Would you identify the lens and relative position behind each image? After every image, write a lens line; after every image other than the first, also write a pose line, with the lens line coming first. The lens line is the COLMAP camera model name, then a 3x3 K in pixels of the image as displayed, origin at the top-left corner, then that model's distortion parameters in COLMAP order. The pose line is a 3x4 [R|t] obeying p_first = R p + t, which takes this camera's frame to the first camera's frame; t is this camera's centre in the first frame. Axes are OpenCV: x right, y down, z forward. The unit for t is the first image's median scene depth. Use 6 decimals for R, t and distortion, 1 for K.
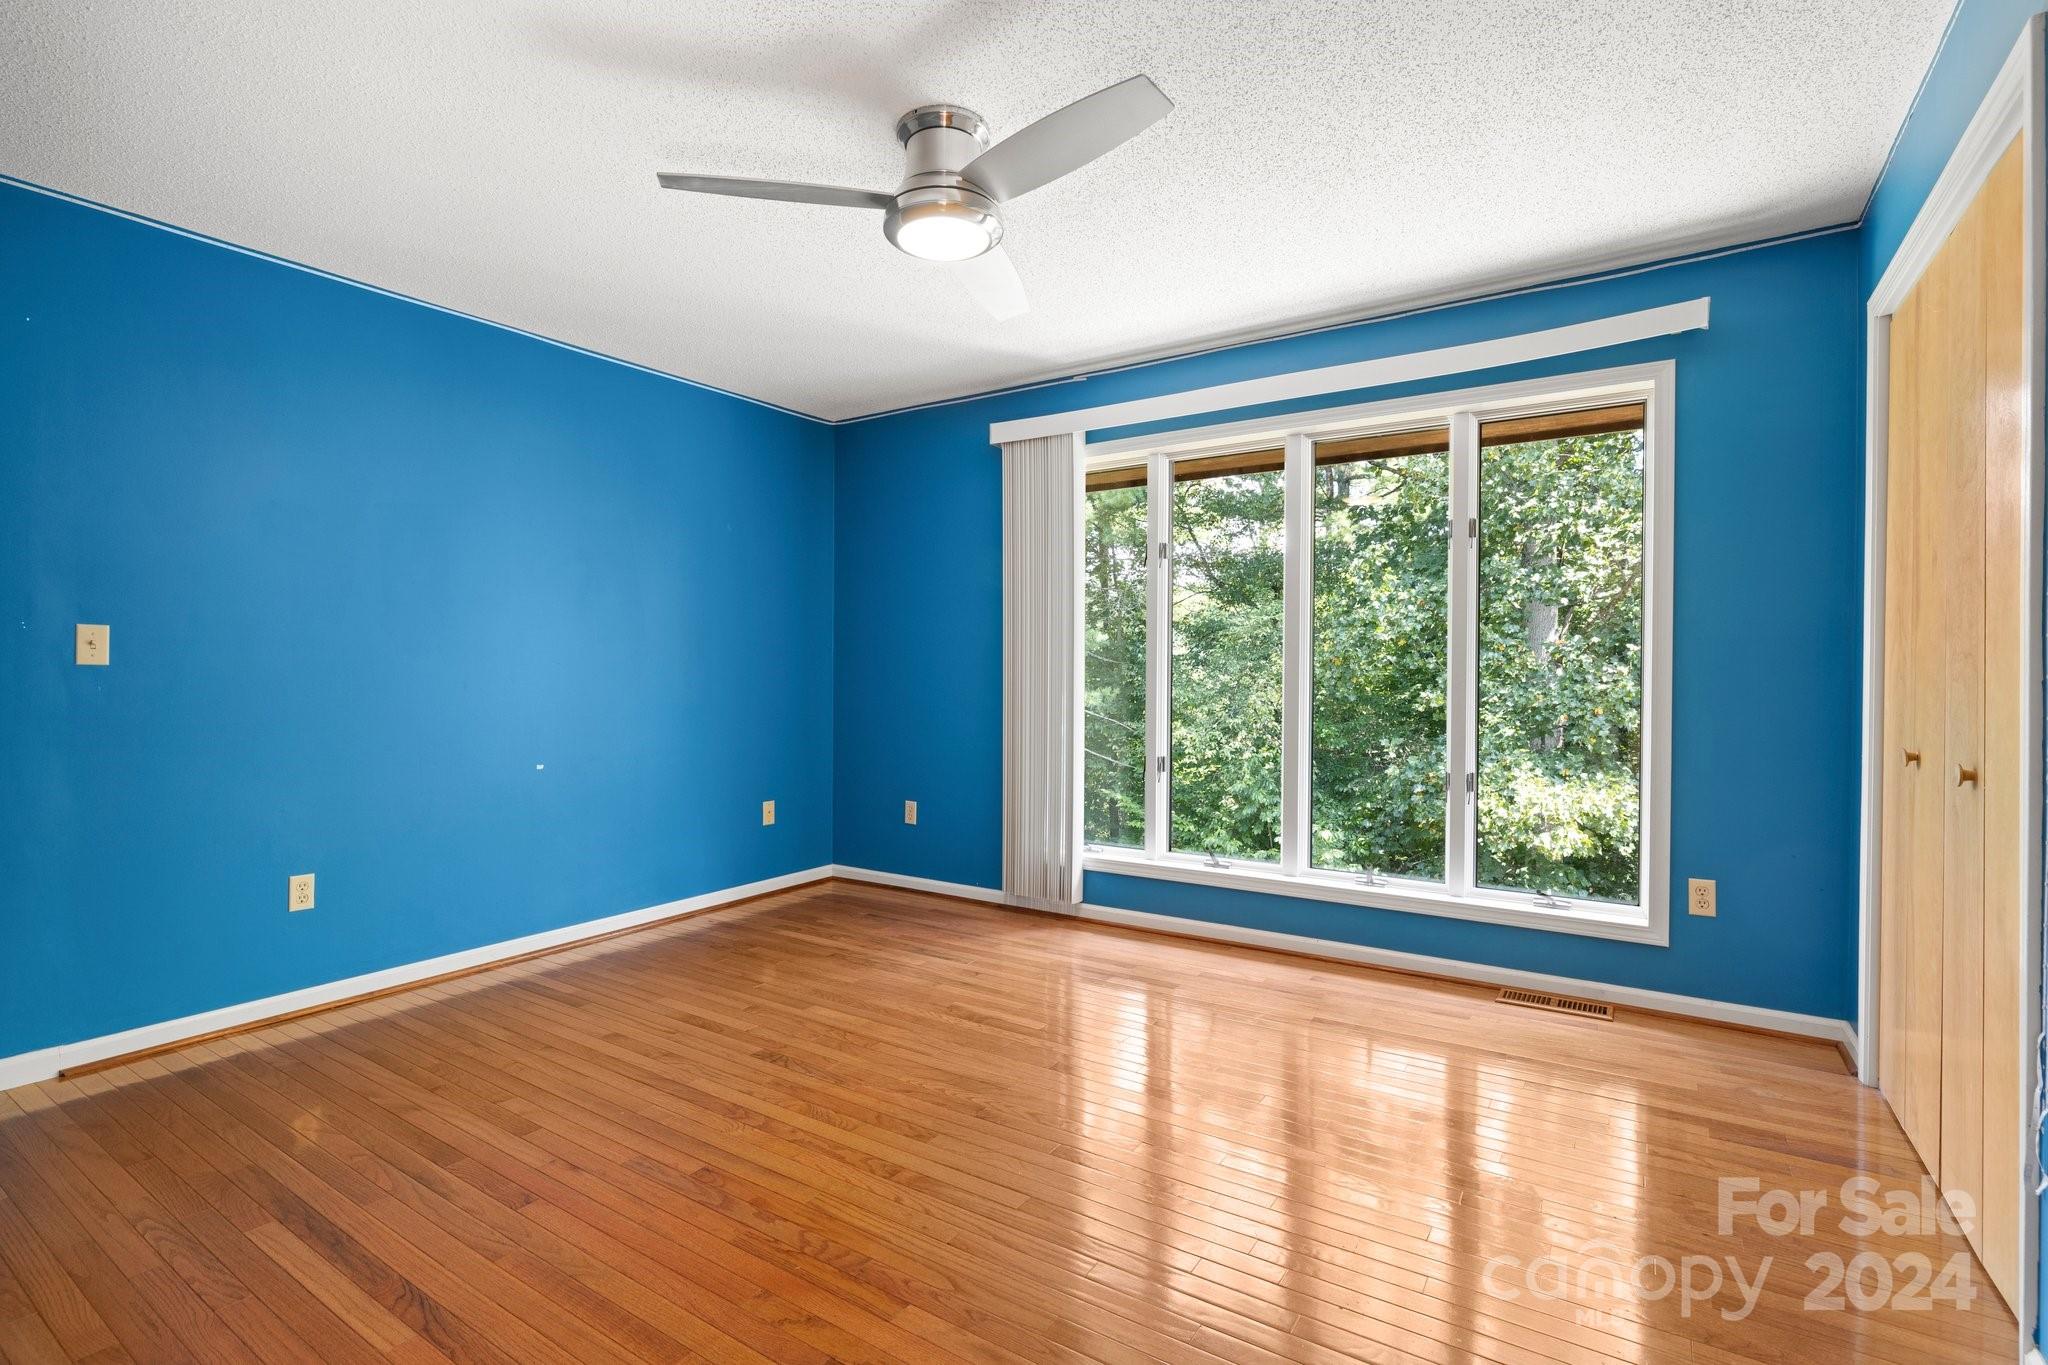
lens RADIAL K [[957.4, 0, 1010.8], [0, 957.4, 677.3], [0, 0, 1]] dist [0.000097, 0.000152]
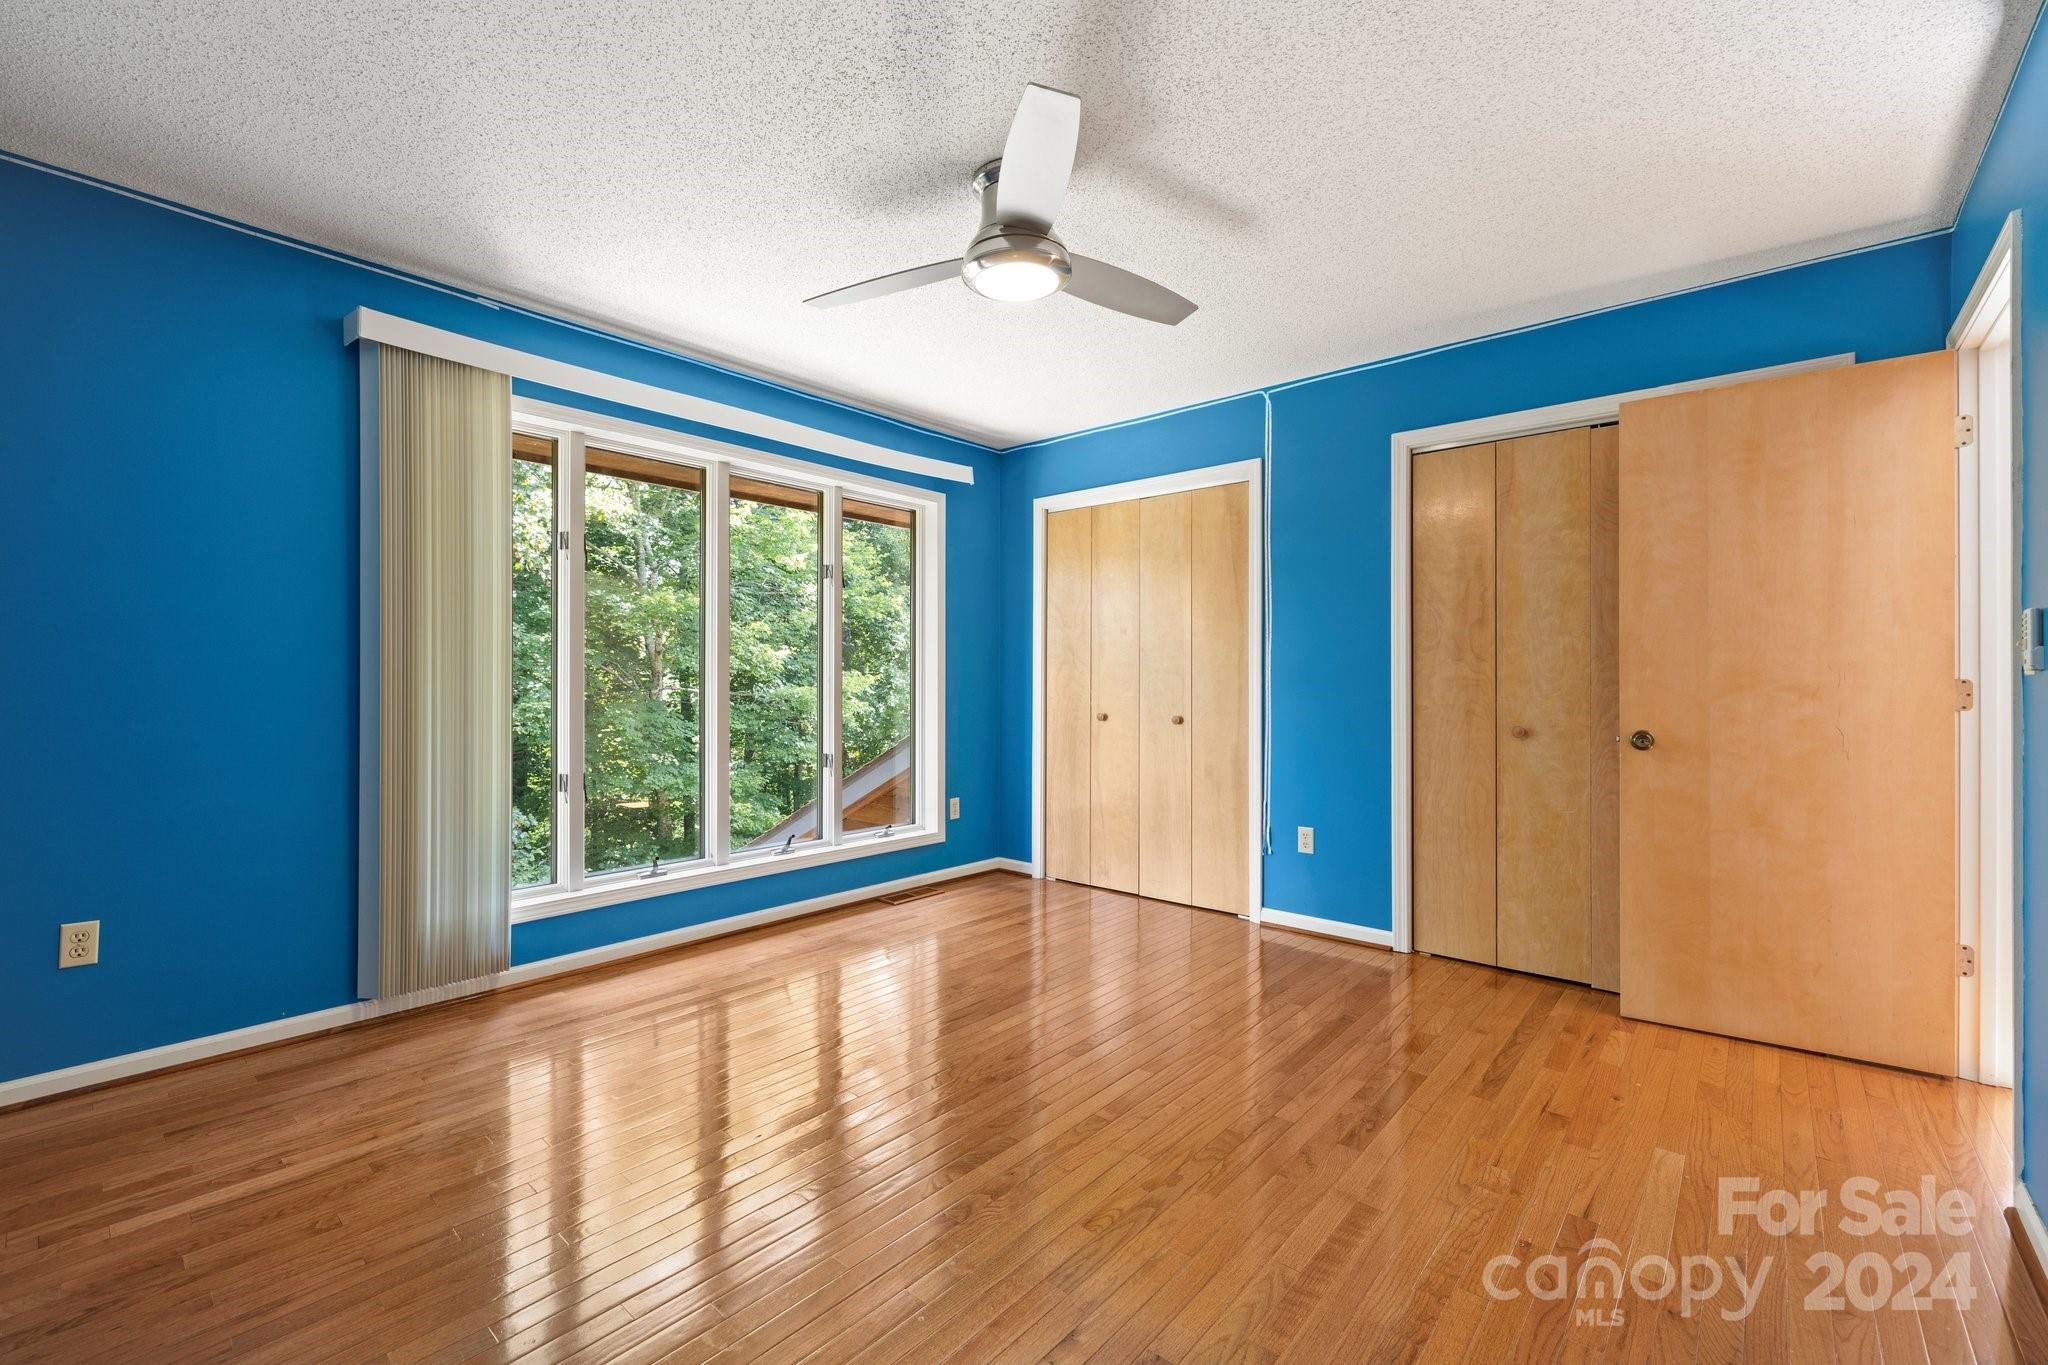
lens RADIAL K [[854.2, 0, 1026.3], [0, 854.2, 685.4], [0, 0, 1]] dist [0.000009, 0.000098]
pose [[0.130373, -0.008740, 0.991426, -0.630887], [0.002216, 0.999961, 0.008524, -0.005541], [-0.991462, 0.001085, 0.130388, 0.528092]]
